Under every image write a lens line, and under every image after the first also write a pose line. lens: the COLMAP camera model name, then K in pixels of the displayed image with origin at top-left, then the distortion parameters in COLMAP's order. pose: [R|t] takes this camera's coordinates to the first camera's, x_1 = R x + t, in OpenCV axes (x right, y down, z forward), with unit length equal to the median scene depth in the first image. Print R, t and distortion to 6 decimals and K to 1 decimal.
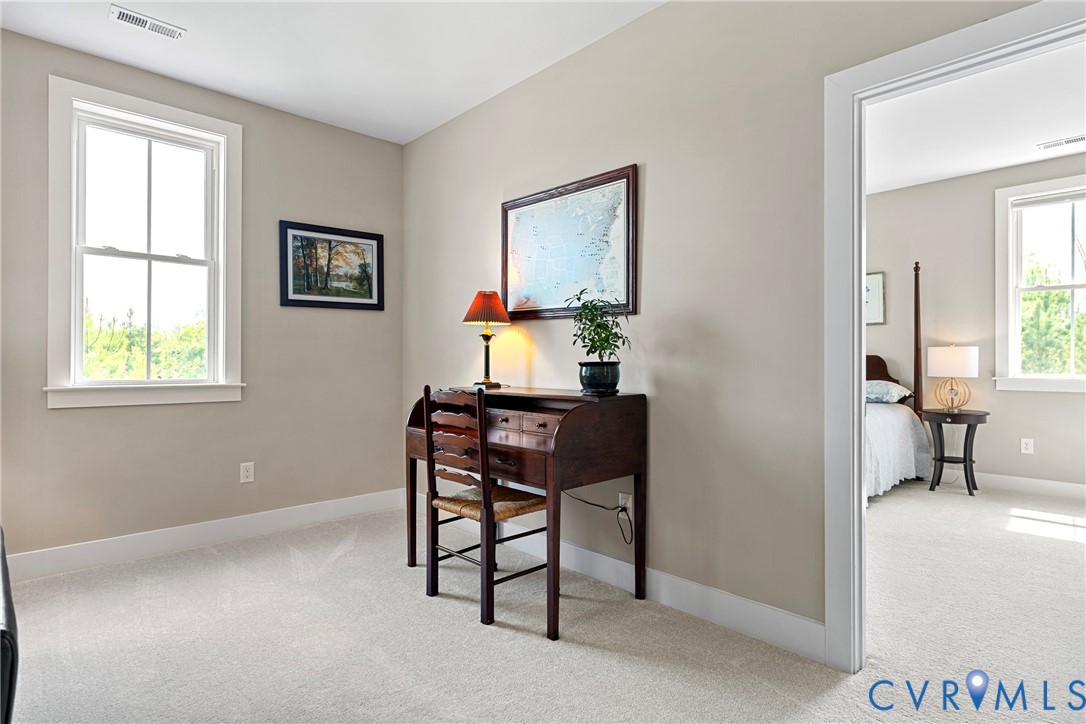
lens RADIAL K [[590.7, 0, 544.0], [0, 590.7, 356.3], [0, 0, 1]] dist [0.002362, -0.000158]
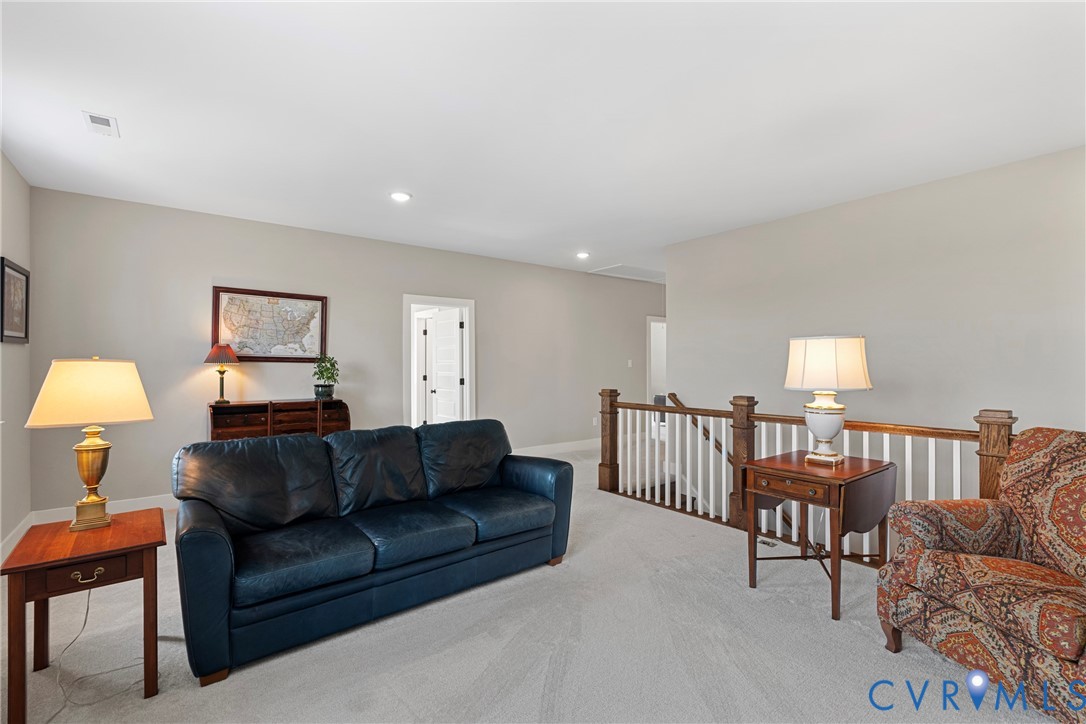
lens RADIAL K [[494.8, 0, 541.8], [0, 494.8, 366.2], [0, 0, 1]] dist [-0.000934, -0.000549]
pose [[0.060197, -0.003104, 0.998182, -1.469857], [0.001585, 0.999994, 0.003014, -0.054484], [-0.998185, 0.001401, 0.060202, 0.054011]]
